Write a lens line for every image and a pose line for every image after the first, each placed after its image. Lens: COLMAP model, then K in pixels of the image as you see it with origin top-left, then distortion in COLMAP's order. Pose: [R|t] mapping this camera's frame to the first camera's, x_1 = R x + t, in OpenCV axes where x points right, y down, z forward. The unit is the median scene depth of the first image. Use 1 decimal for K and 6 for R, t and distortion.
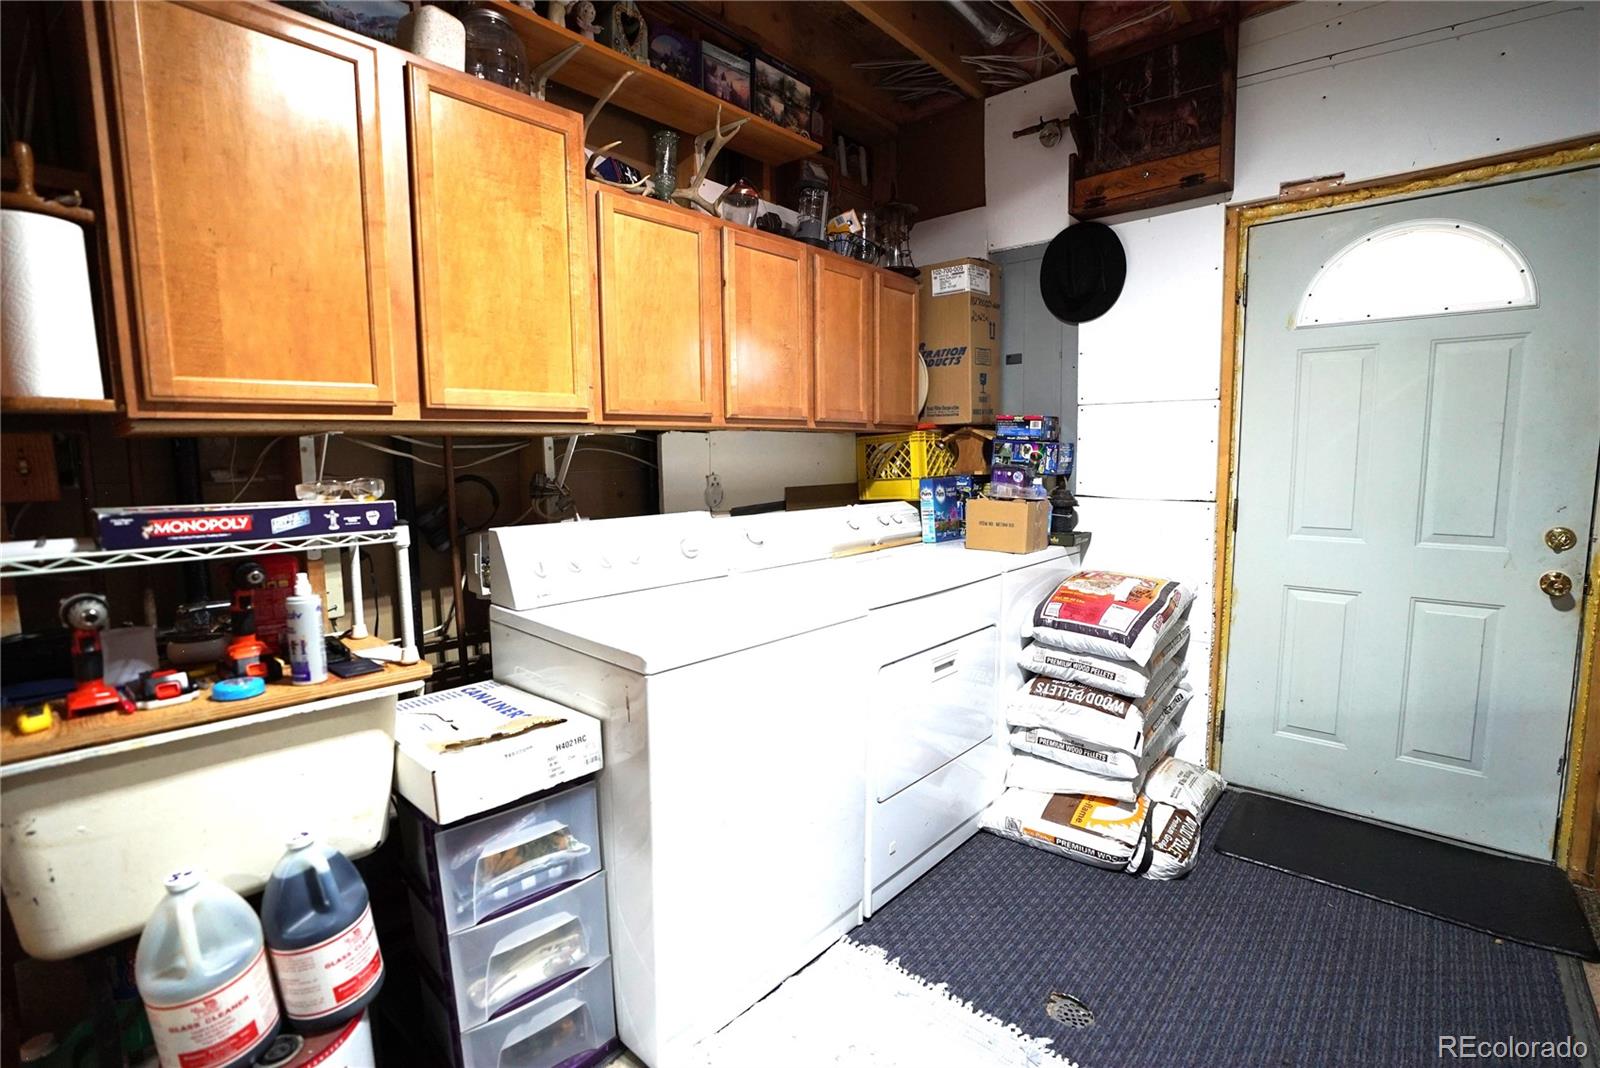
lens RADIAL K [[736.2, 0, 801.8], [0, 736.2, 534.2], [0, 0, 1]] dist [-0.067991, 0.025748]
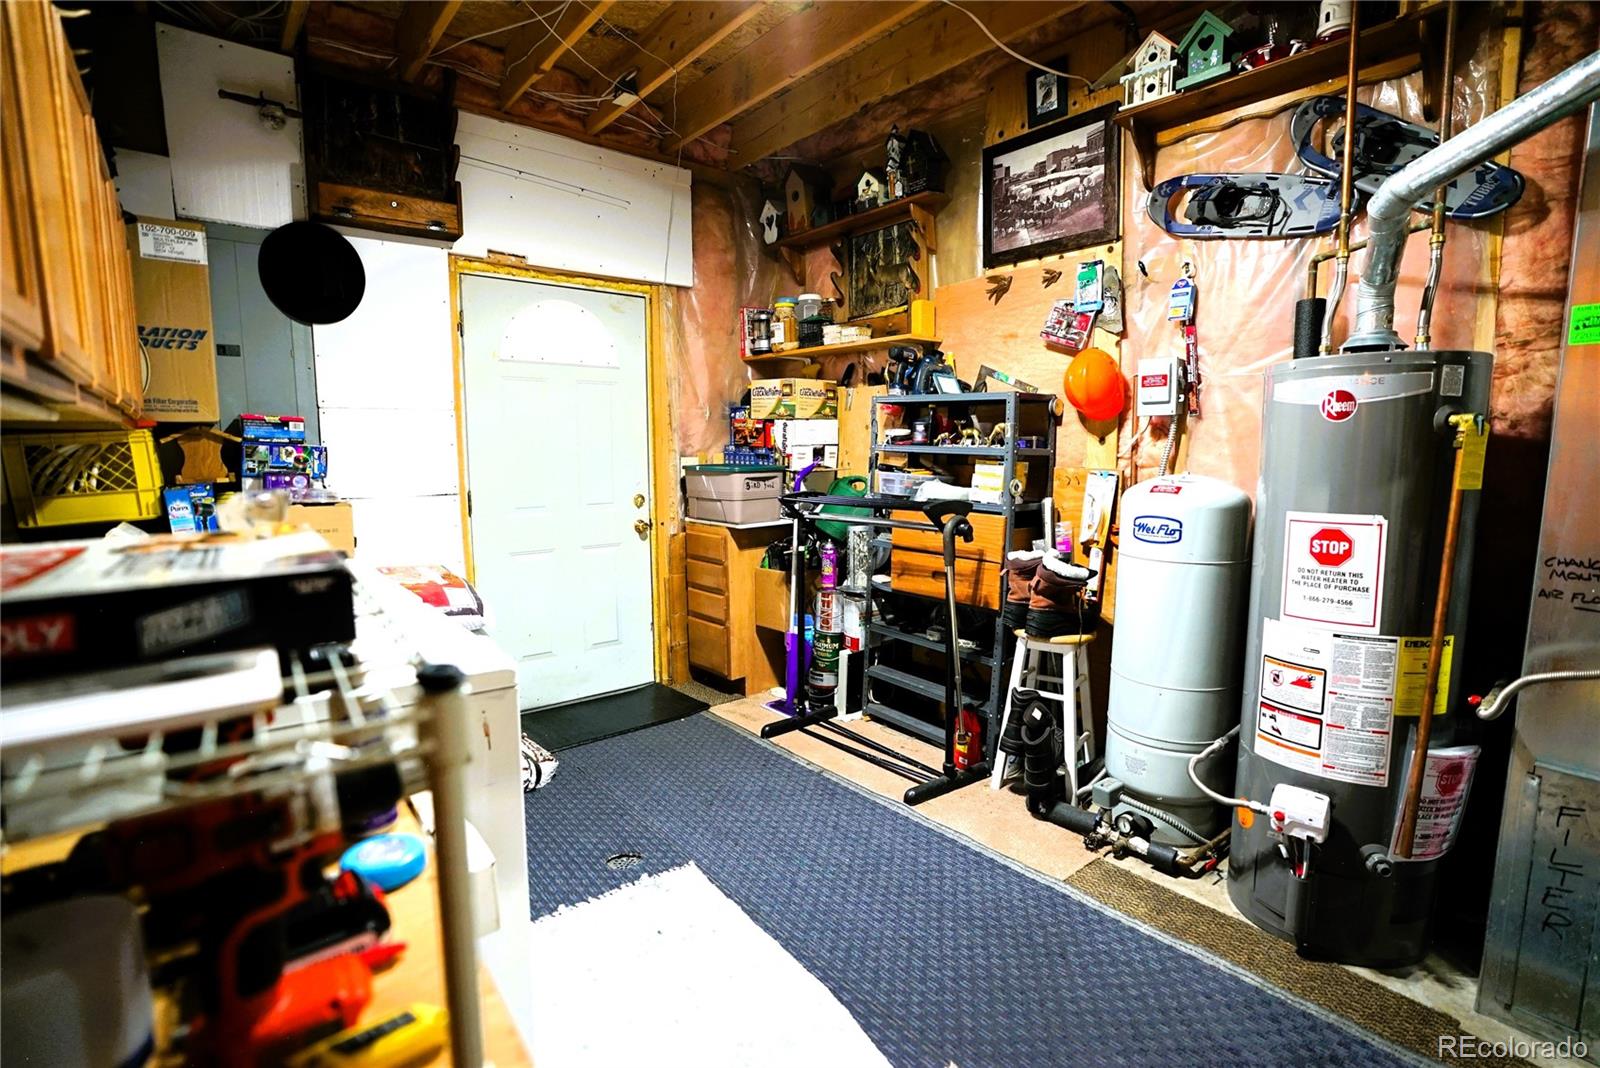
lens RADIAL K [[736.2, 0, 801.8], [0, 736.2, 534.2], [0, 0, 1]] dist [-0.067991, 0.025748]
pose [[0.152711, -0.106757, 0.982488, -0.502665], [0.112029, 0.989610, 0.090118, -0.021614], [-0.981901, 0.096306, 0.163084, 0.218112]]
